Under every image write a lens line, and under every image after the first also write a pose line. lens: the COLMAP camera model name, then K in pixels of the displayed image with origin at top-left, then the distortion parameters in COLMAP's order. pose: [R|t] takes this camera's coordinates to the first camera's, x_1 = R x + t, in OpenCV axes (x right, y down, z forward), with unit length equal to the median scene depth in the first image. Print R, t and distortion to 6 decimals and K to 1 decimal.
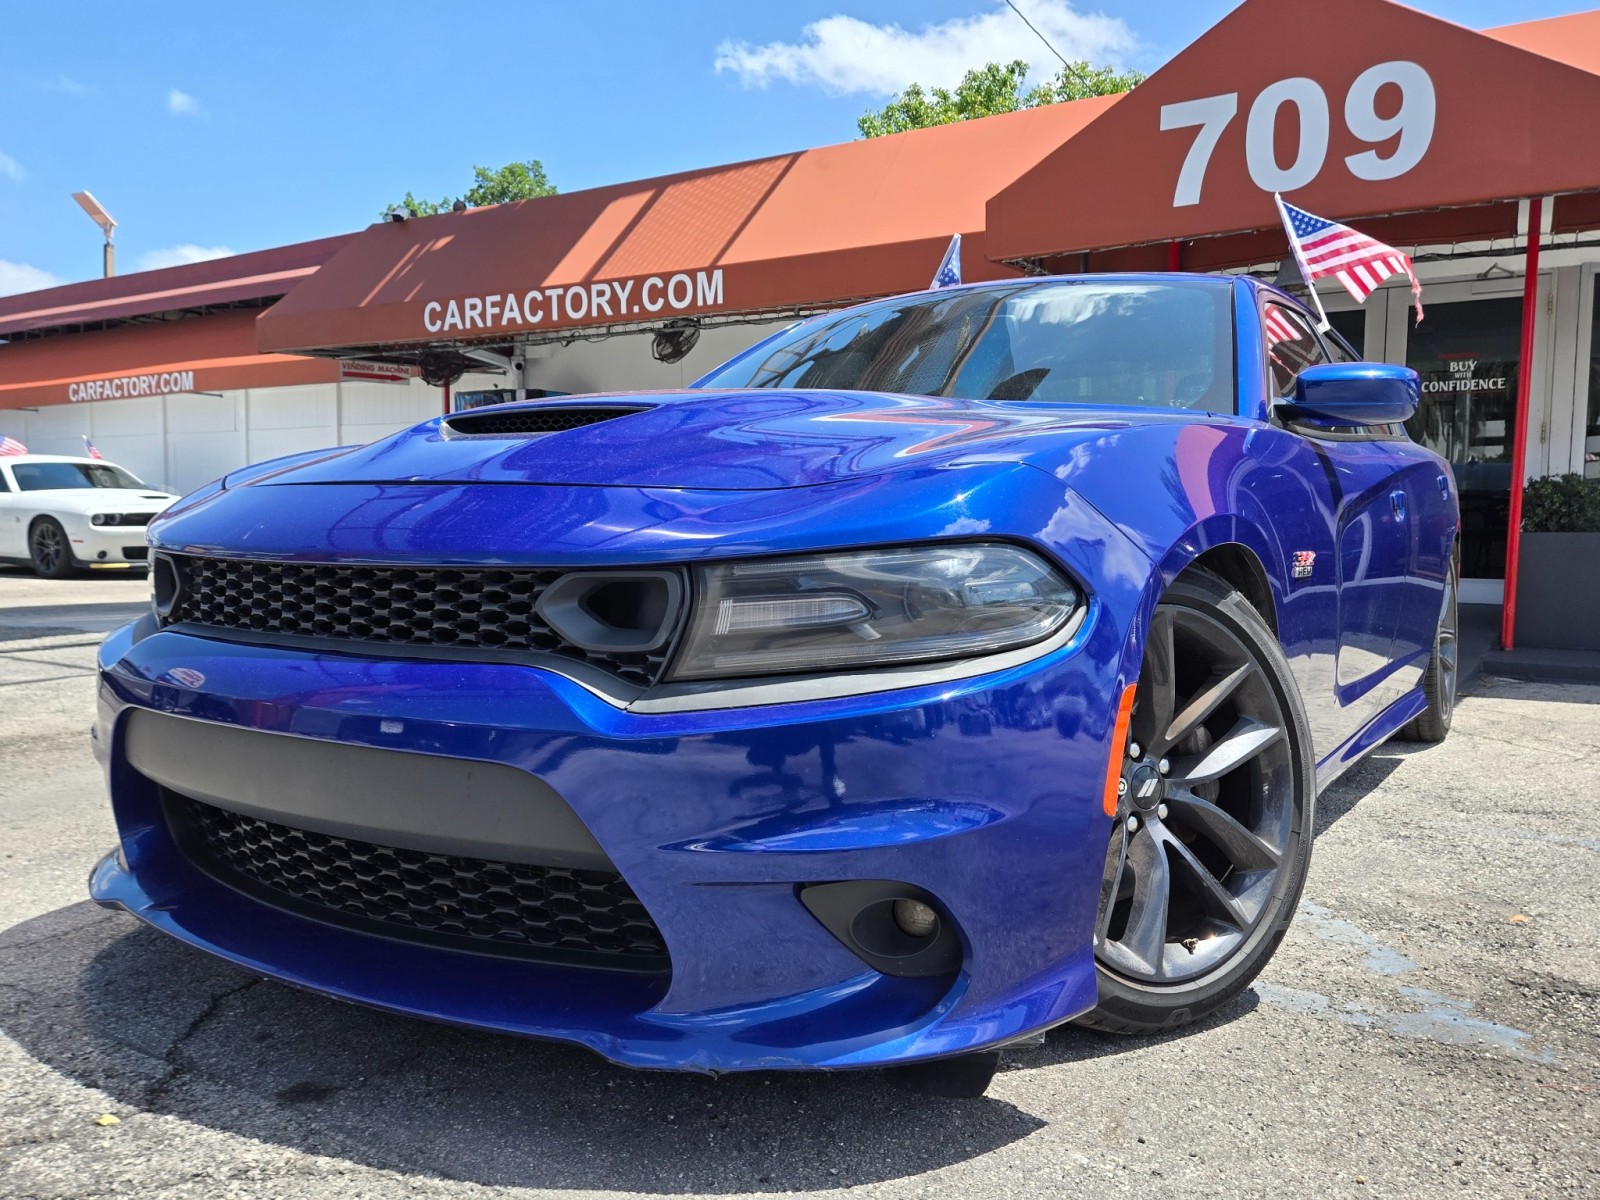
lens RADIAL K [[1262.4, 0, 807.6], [0, 1262.4, 605.7], [0, 0, 1]] dist [0.069238, -0.057166]
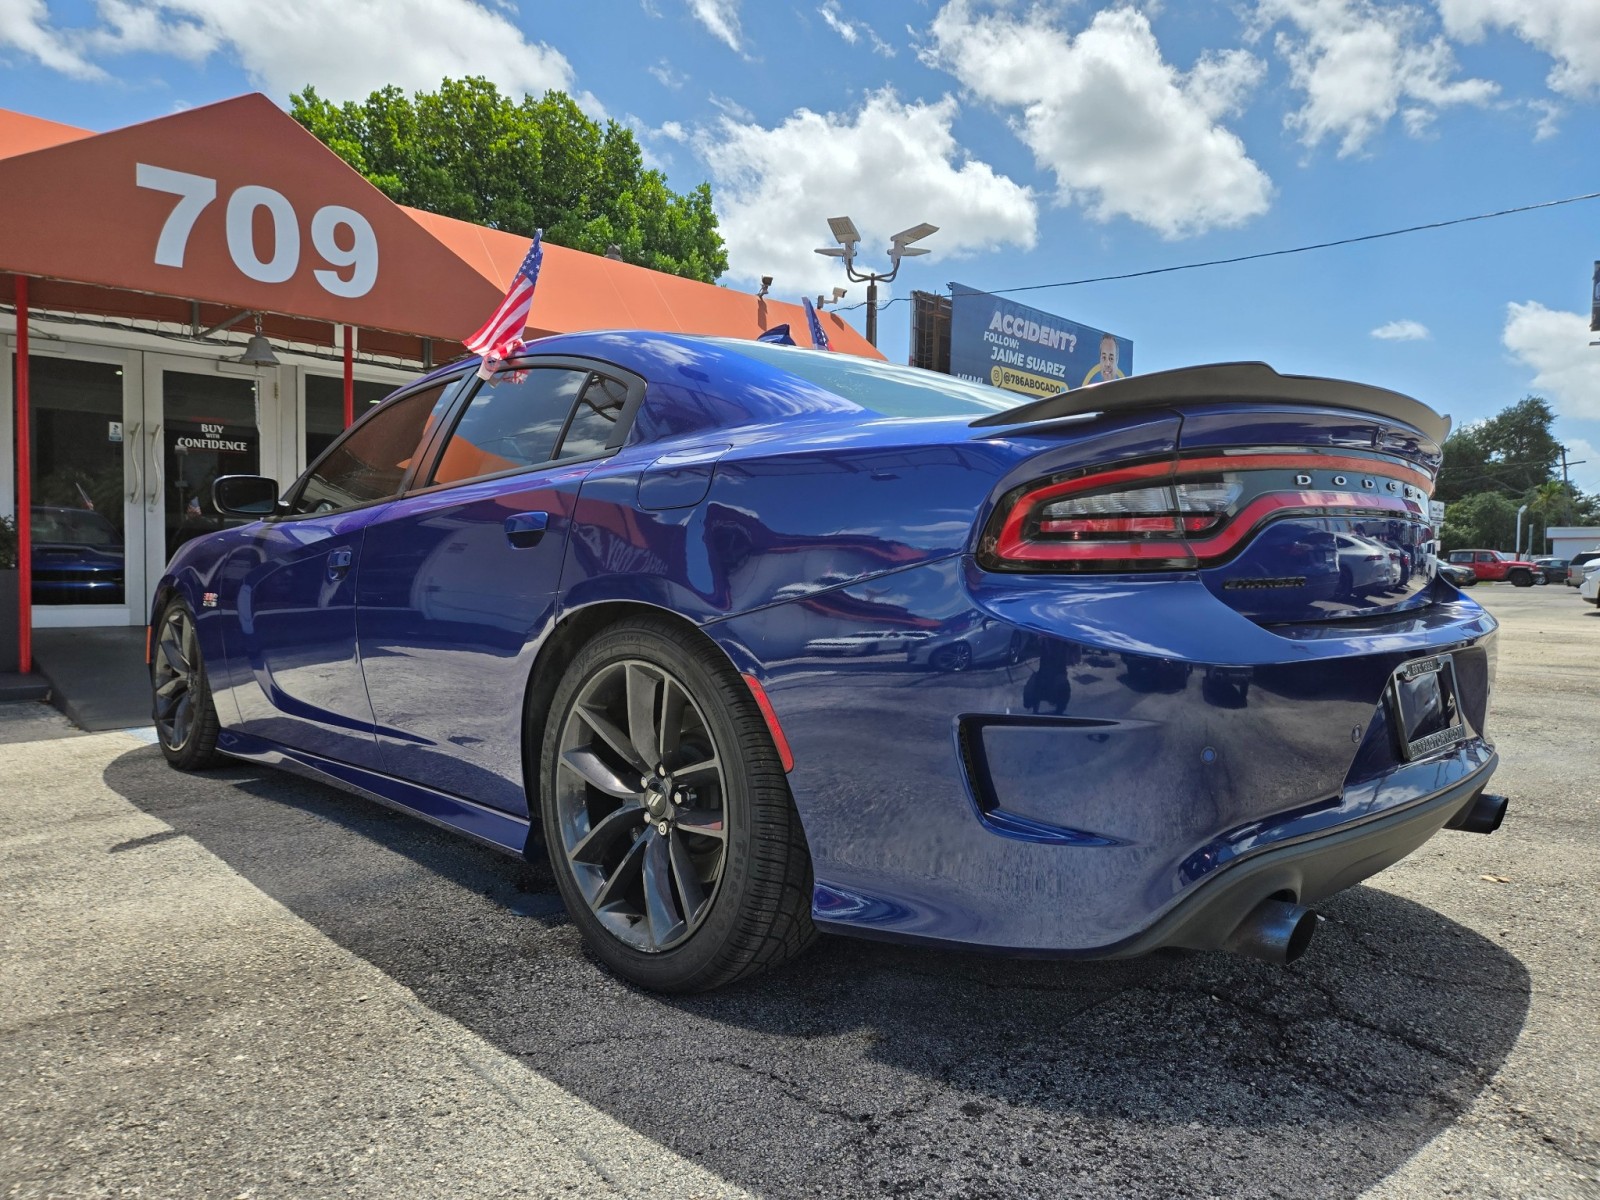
lens RADIAL K [[1066.0, 0, 802.1], [0, 1066.0, 605.2], [0, 0, 1]] dist [0.063695, -0.059810]
pose [[0.238437, -0.046894, 0.970025, -0.334780], [0.051487, 0.998039, 0.035593, -0.025468], [-0.969792, 0.041457, 0.240384, 0.202894]]
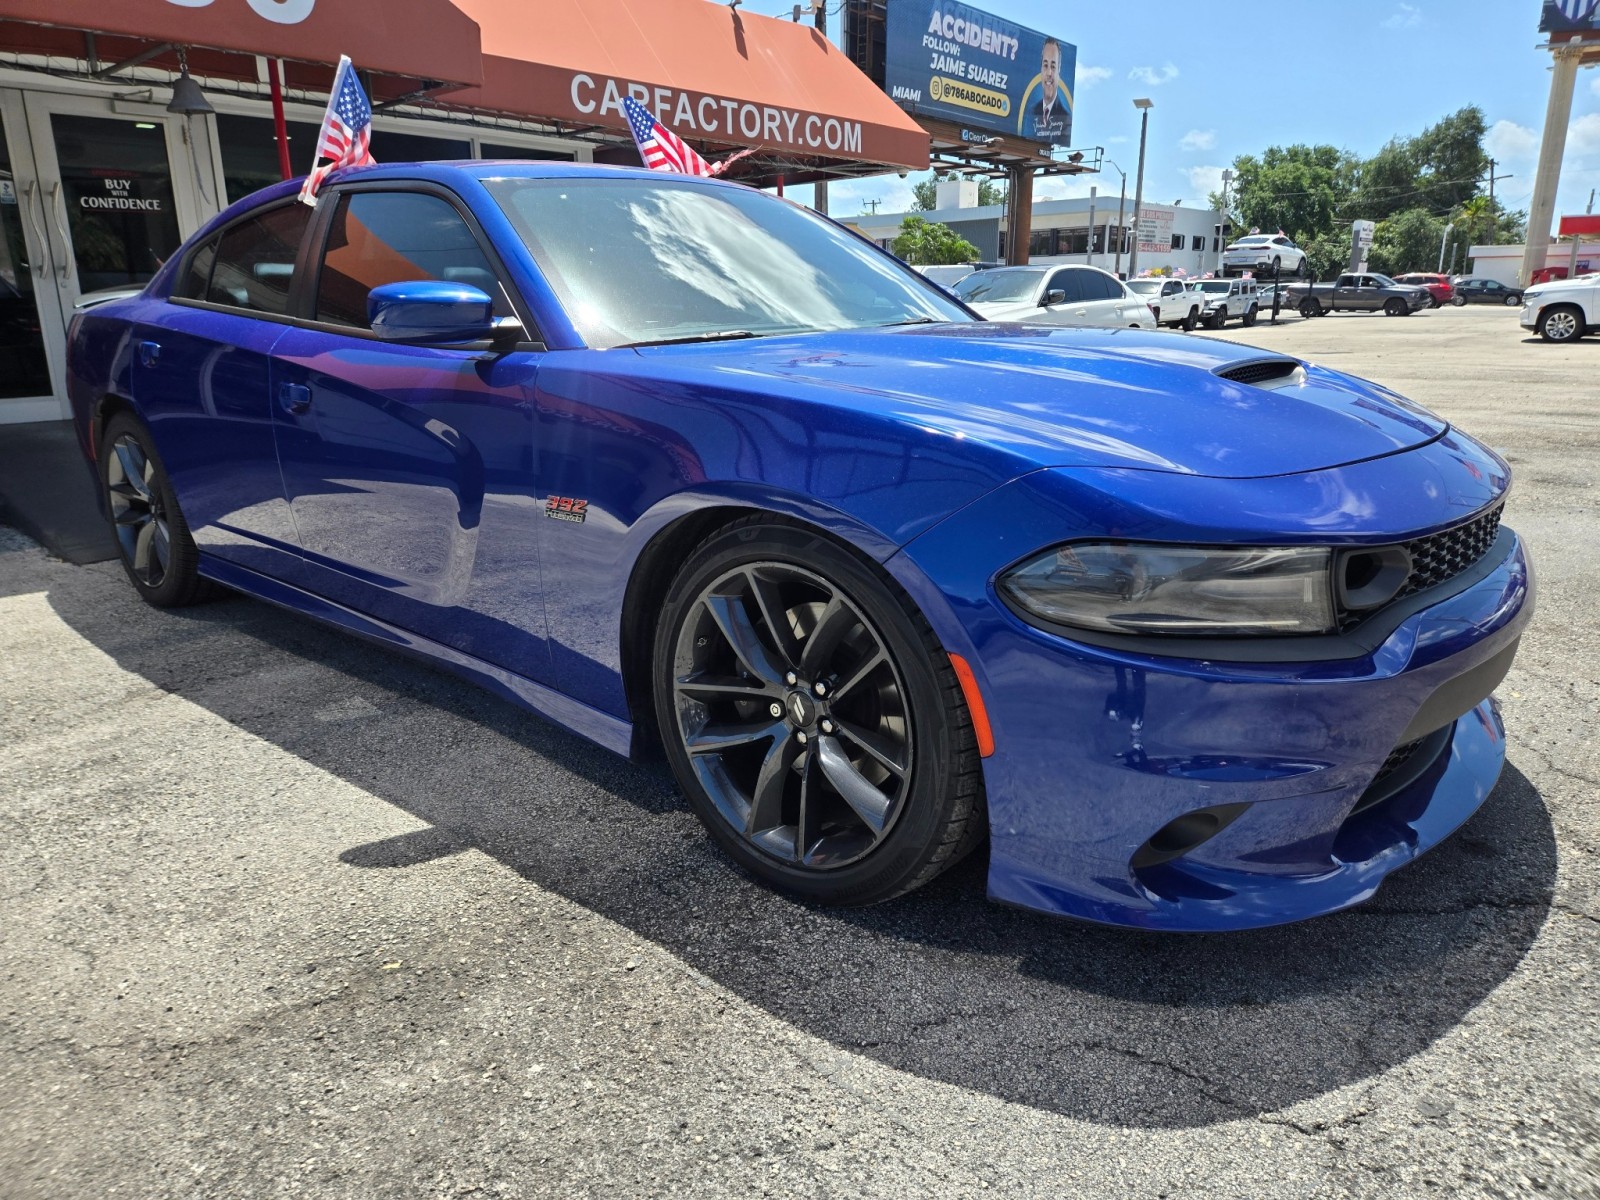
lens RADIAL K [[1063.3, 0, 803.7], [0, 1063.3, 593.3], [0, 0, 1]] dist [0.034334, -0.026724]
pose [[0.160965, -0.277833, 0.947048, -0.301167], [0.073328, 0.960275, 0.269250, -0.056972], [-0.984232, 0.026105, 0.174943, 0.283689]]
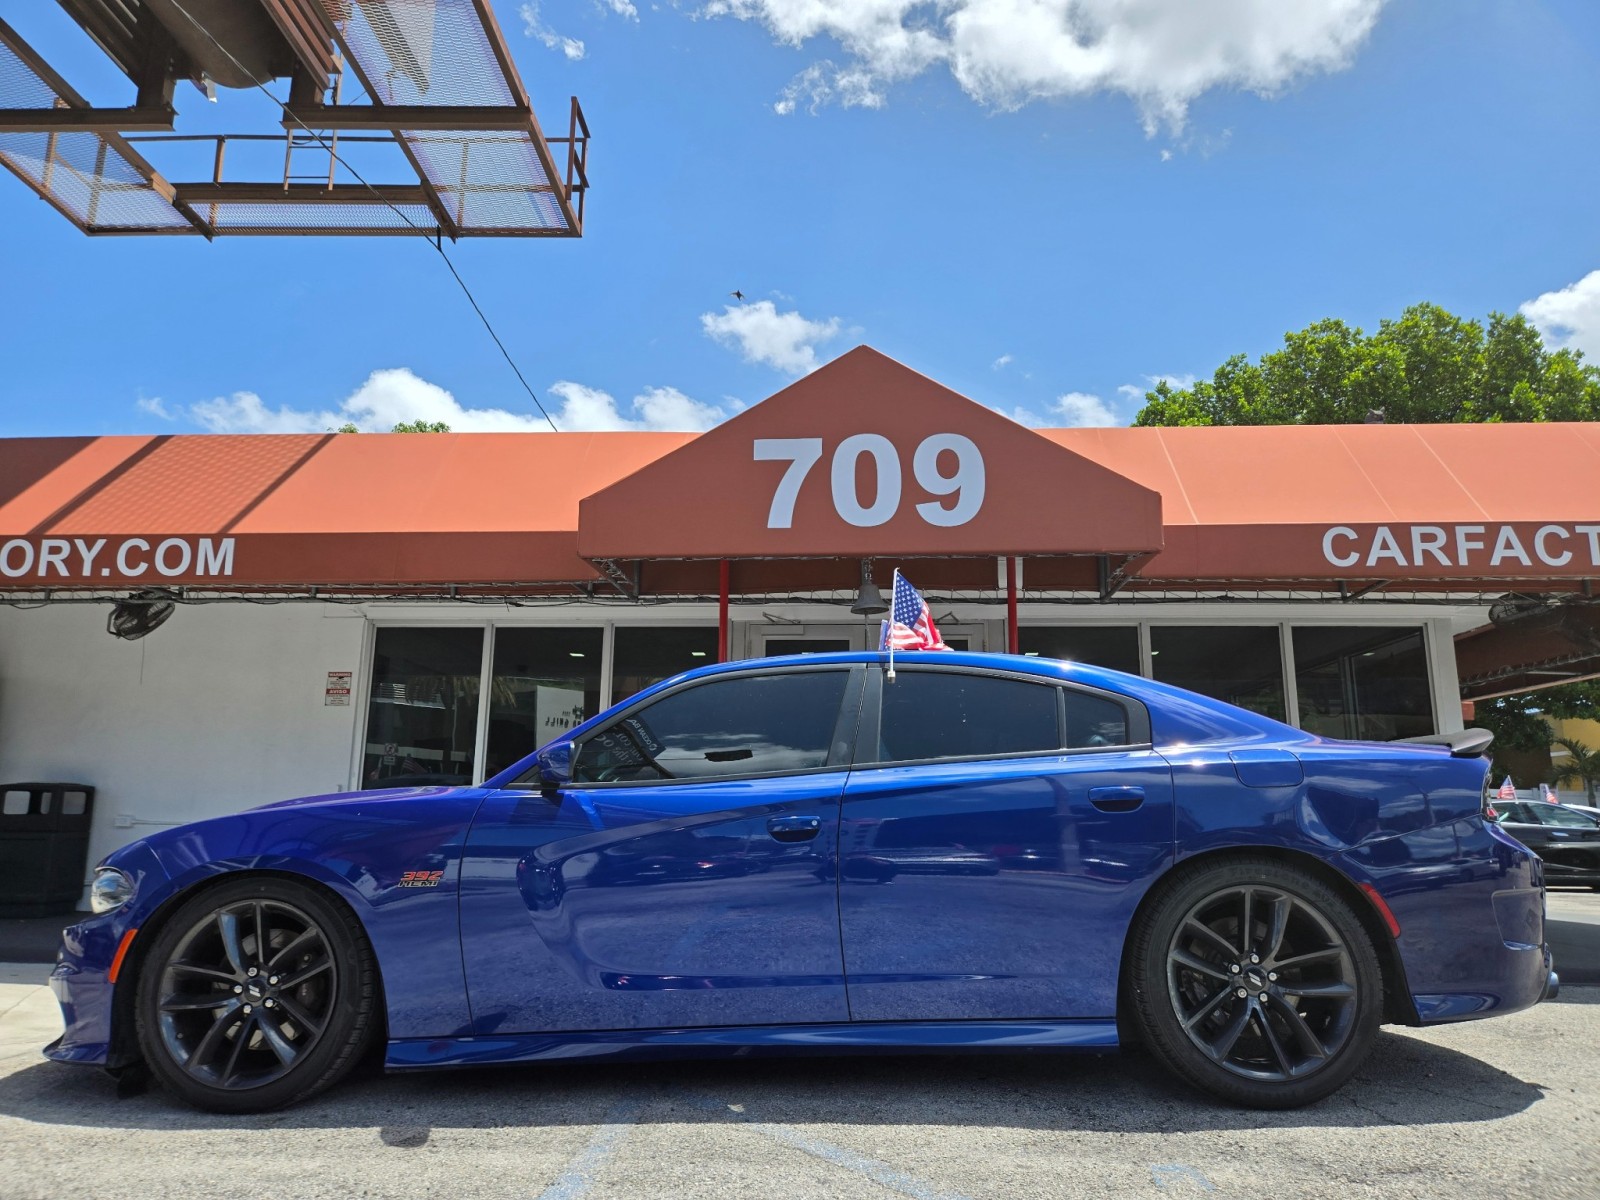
lens RADIAL K [[1064.2, 0, 792.7], [0, 1064.2, 599.1], [0, 0, 1]] dist [0.064539, -0.060002]
pose [[0.869534, 0.095716, 0.484508, -0.087856], [0.033929, 0.967144, -0.251953, -0.020884], [-0.492706, 0.235521, 0.837718, 0.184564]]
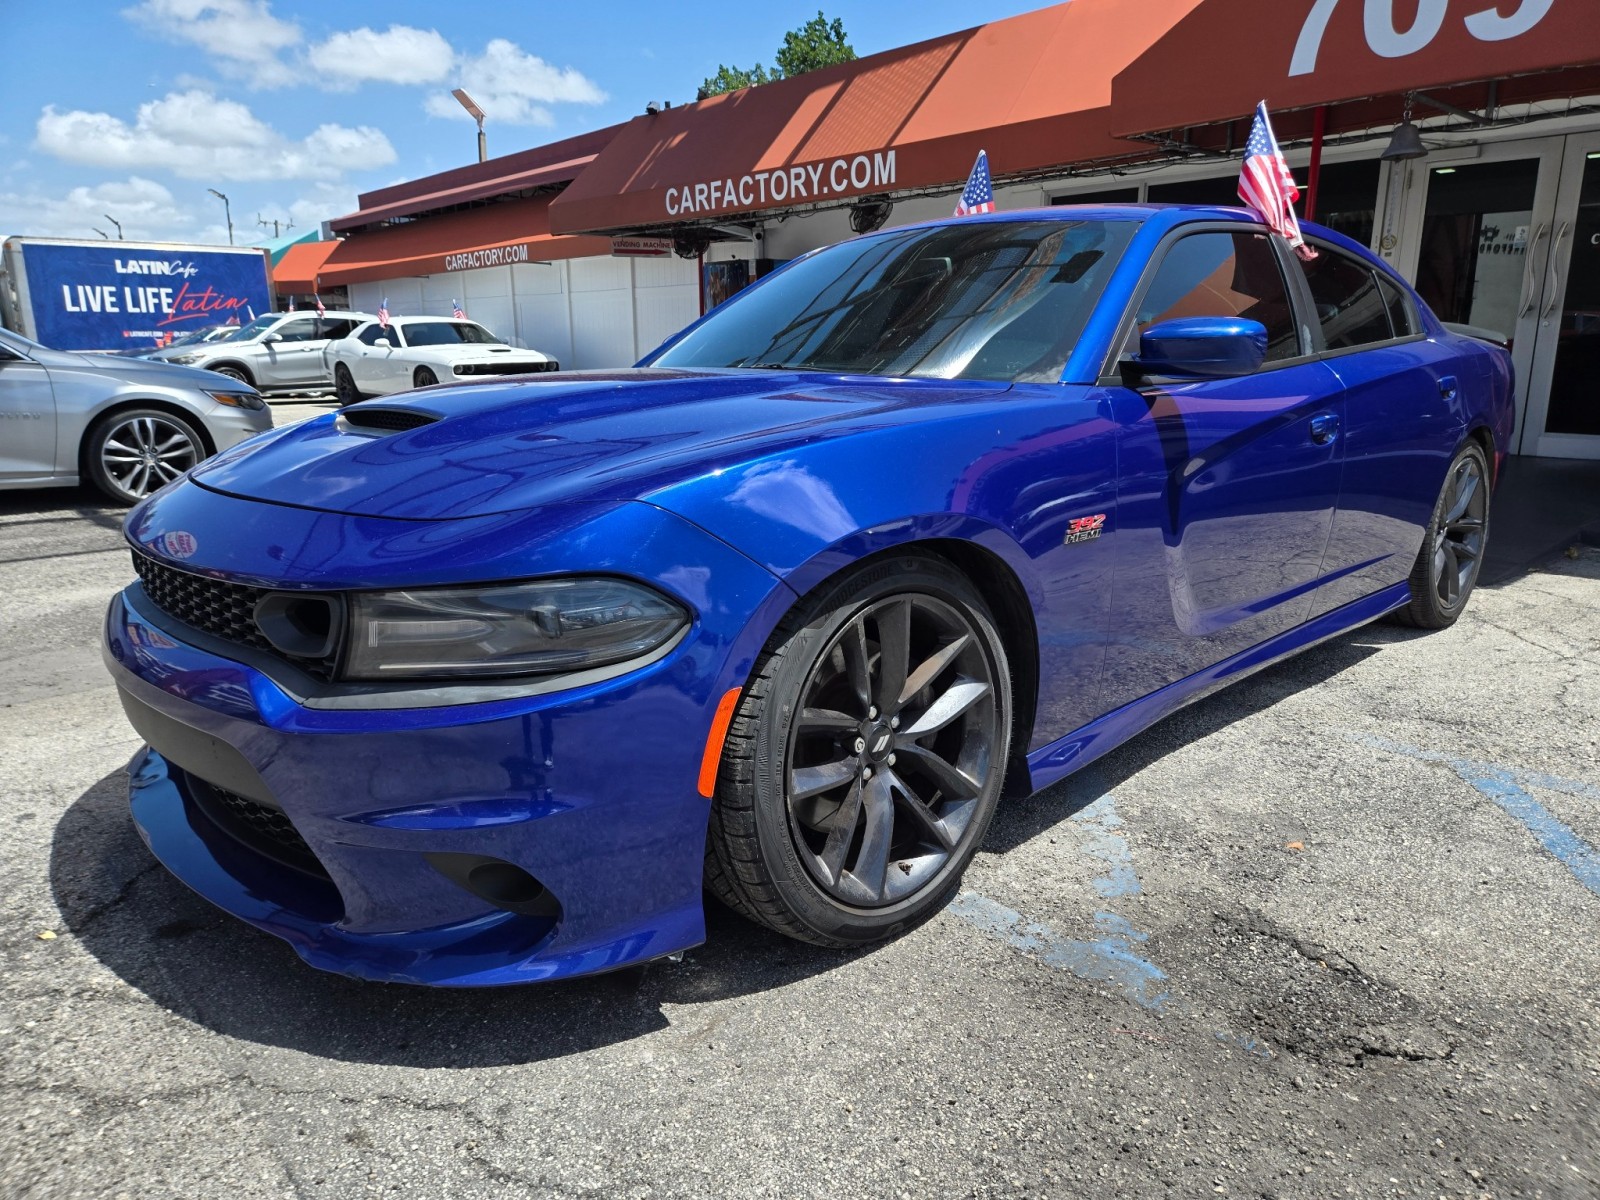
lens RADIAL K [[1064.2, 0, 816.1], [0, 1064.2, 594.6], [0, 0, 1]] dist [0.064539, -0.060002]
pose [[0.971087, 0.040031, -0.235344, 0.101657], [-0.000959, 0.986487, 0.163837, -0.034019], [0.238722, -0.158875, 0.958003, 0.016338]]
